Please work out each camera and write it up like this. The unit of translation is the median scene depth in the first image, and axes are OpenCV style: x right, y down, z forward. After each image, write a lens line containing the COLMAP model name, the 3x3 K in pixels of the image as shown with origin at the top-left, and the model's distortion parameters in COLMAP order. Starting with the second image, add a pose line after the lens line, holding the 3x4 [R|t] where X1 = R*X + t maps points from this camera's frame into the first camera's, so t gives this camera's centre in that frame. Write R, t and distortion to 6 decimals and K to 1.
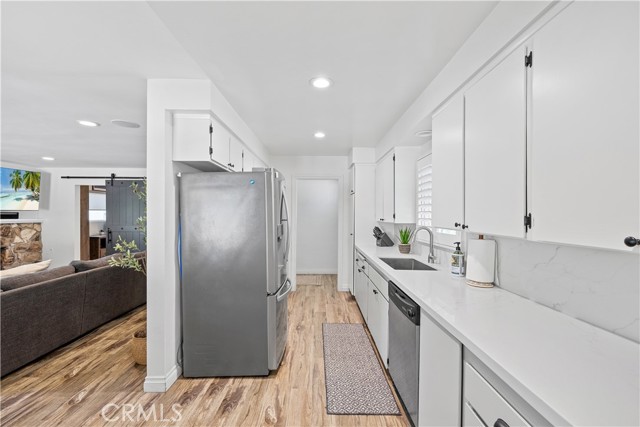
lens RADIAL K [[271.4, 0, 320.0], [0, 271.4, 213.5], [0, 0, 1]] dist [-0.005878, 0.000081]
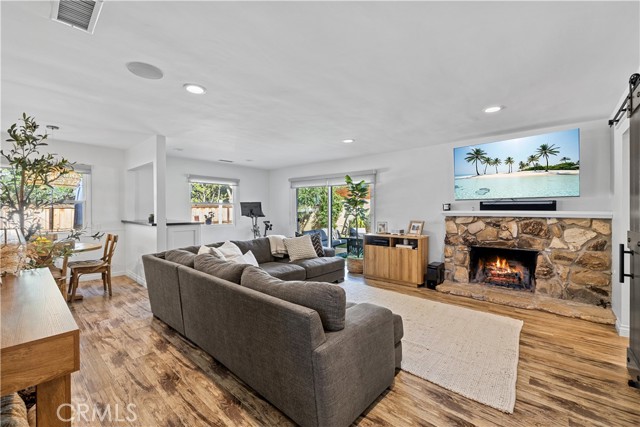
lens RADIAL K [[271.4, 0, 320.0], [0, 271.4, 213.5], [0, 0, 1]] dist [-0.005878, 0.000081]
pose [[-0.666571, 0.015355, -0.745283, -0.265902], [0.005070, 0.999858, 0.016066, 0.012860], [0.745424, 0.006930, -0.666554, 0.989566]]
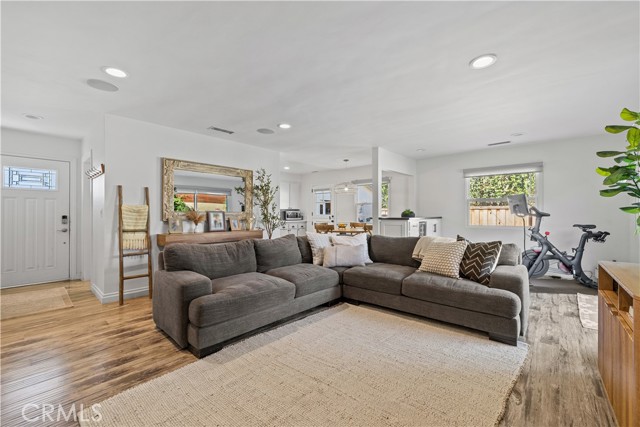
lens RADIAL K [[271.4, 0, 320.0], [0, 271.4, 213.5], [0, 0, 1]] dist [-0.005878, 0.000081]
pose [[-0.733465, -0.000045, 0.679727, -0.990353], [-0.002061, 0.999996, -0.002158, 0.038710], [-0.679724, -0.002984, -0.733462, 0.983914]]
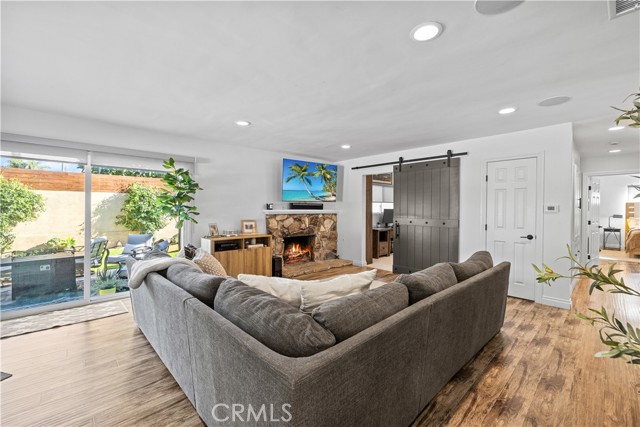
lens RADIAL K [[271.4, 0, 320.0], [0, 271.4, 213.5], [0, 0, 1]] dist [-0.005878, 0.000081]
pose [[0.682047, 0.020121, -0.731031, -0.320513], [-0.004879, 0.999724, 0.022965, 0.010237], [0.731292, -0.012096, 0.681957, 0.239728]]
